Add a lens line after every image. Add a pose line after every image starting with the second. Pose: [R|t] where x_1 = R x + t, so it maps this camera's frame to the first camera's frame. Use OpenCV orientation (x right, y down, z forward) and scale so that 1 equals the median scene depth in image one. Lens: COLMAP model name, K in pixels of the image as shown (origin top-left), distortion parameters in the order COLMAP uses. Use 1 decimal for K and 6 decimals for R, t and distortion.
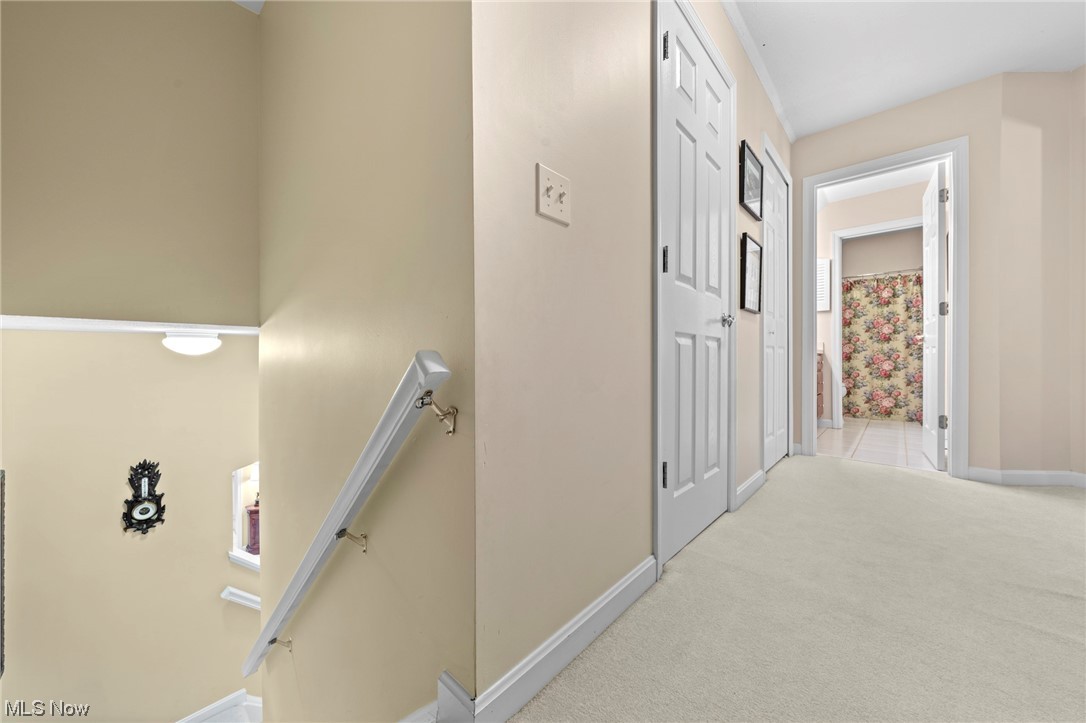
lens RADIAL K [[386.9, 0, 546.1], [0, 386.9, 358.8], [0, 0, 1]] dist [-0.001023, -0.000094]
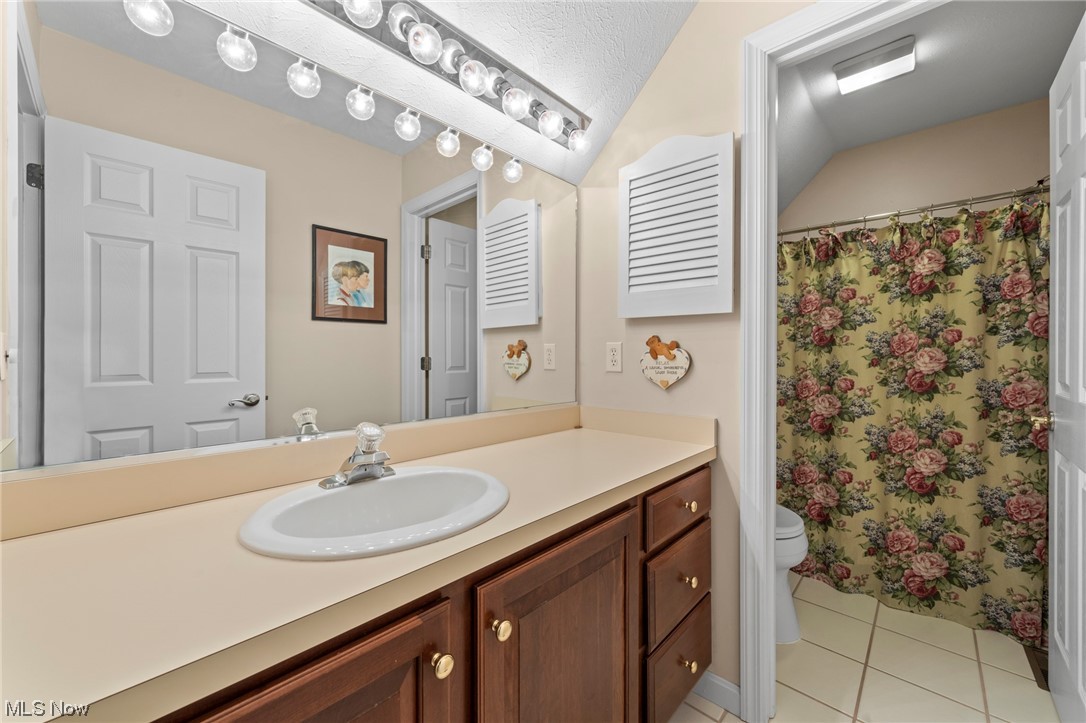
lens RADIAL K [[417.0, 0, 549.7], [0, 417.0, 356.8], [0, 0, 1]] dist [-0.000433, 0.000297]
pose [[0.999994, 0.003170, -0.001338, 0.525829], [-0.003159, 0.999961, 0.008277, -0.083163], [0.001364, -0.008273, 0.999965, 0.605647]]
